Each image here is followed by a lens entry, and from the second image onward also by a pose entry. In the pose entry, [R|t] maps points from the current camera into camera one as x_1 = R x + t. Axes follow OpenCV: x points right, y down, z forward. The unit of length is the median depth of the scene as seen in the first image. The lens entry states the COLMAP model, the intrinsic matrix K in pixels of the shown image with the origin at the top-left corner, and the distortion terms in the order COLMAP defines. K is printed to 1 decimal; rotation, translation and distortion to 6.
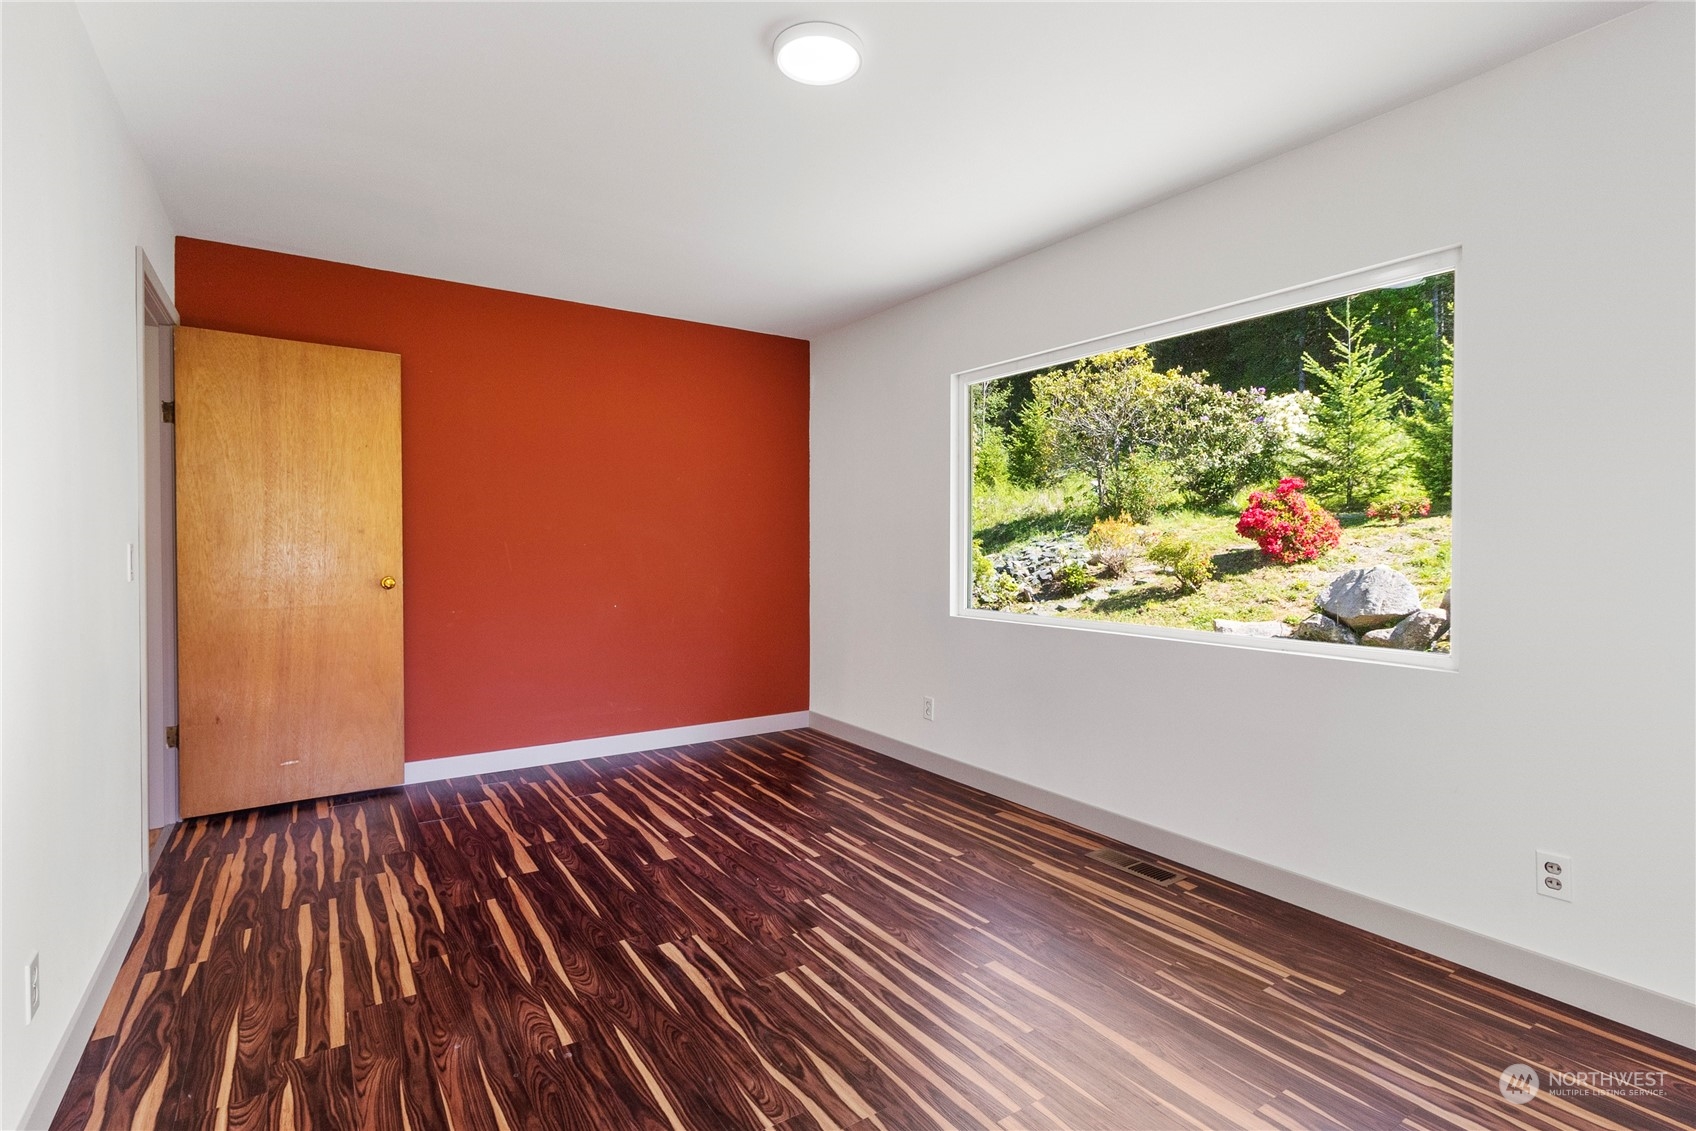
lens RADIAL K [[791.7, 0, 850.1], [0, 791.7, 562.2], [0, 0, 1]] dist [0.001525, 0.000528]
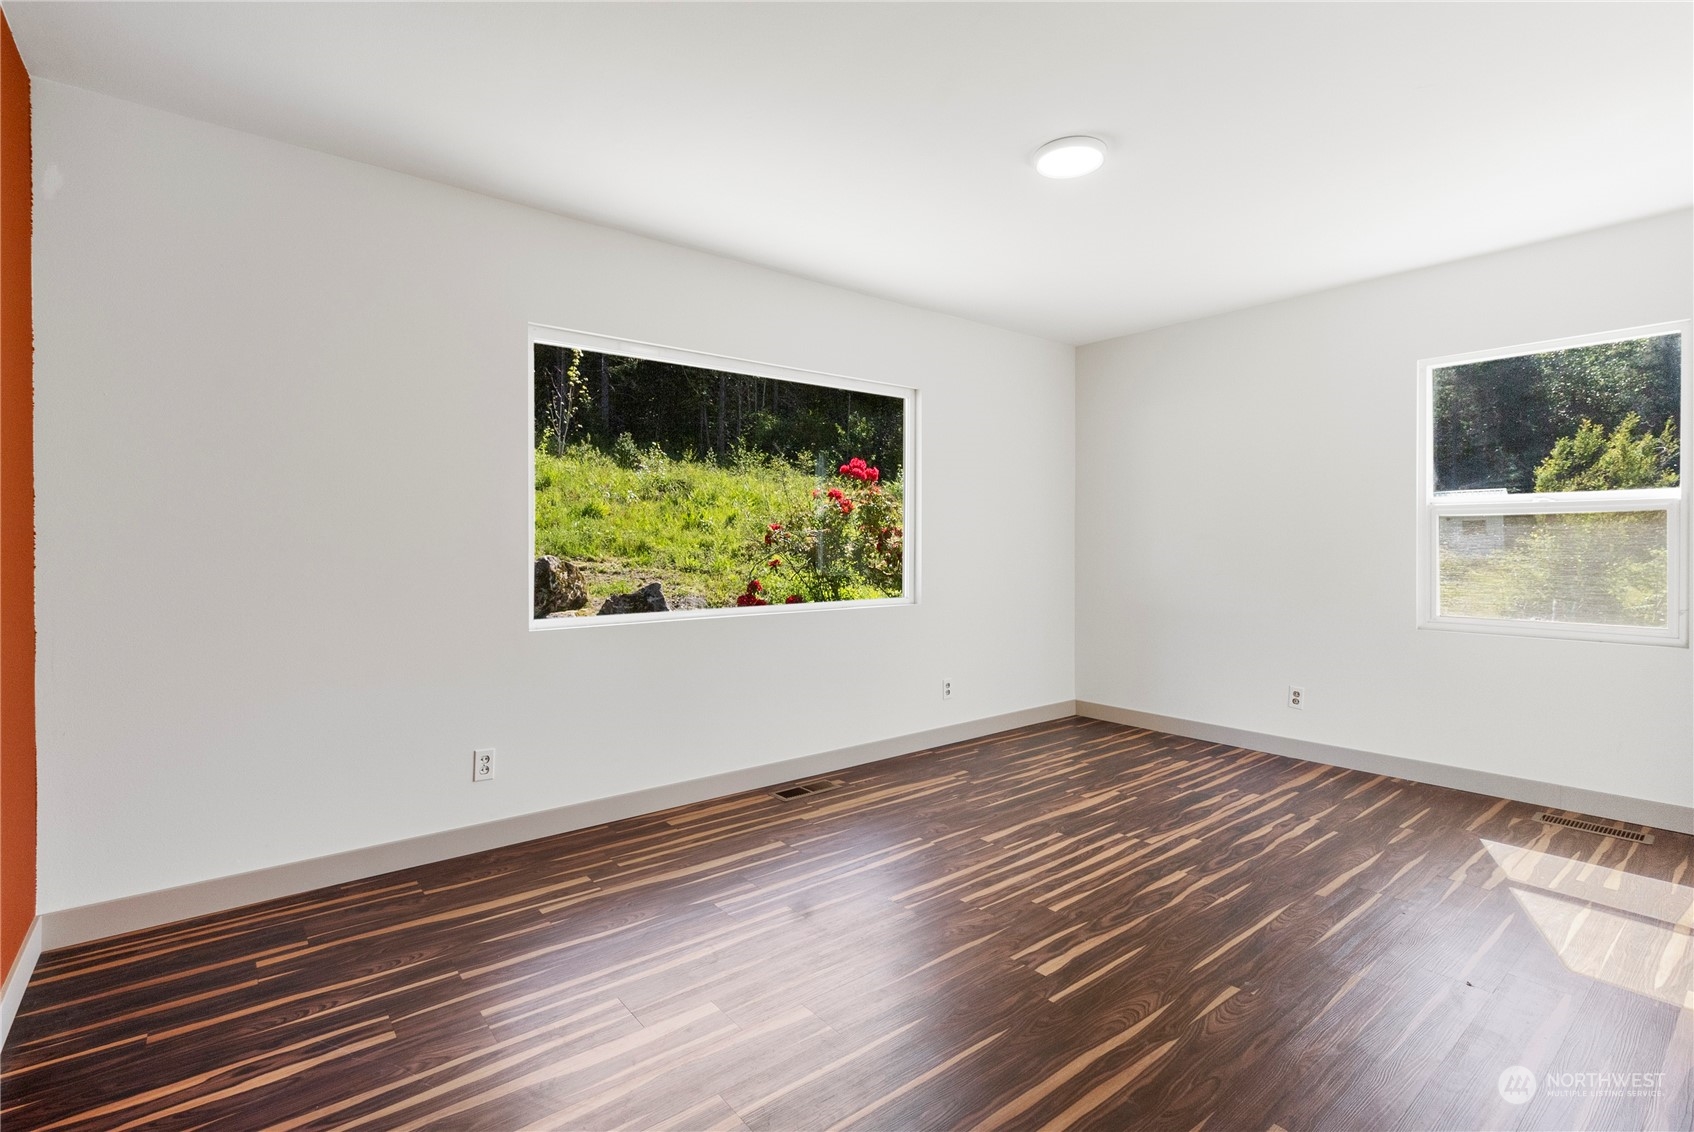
lens RADIAL K [[790.8, 0, 848.8], [0, 790.8, 551.8], [0, 0, 1]] dist [0.001525, 0.000528]
pose [[-0.082029, -0.014303, 0.996527, -1.061658], [0.019827, 0.999676, 0.015981, -0.014120], [-0.996433, 0.021069, -0.081719, 1.229268]]
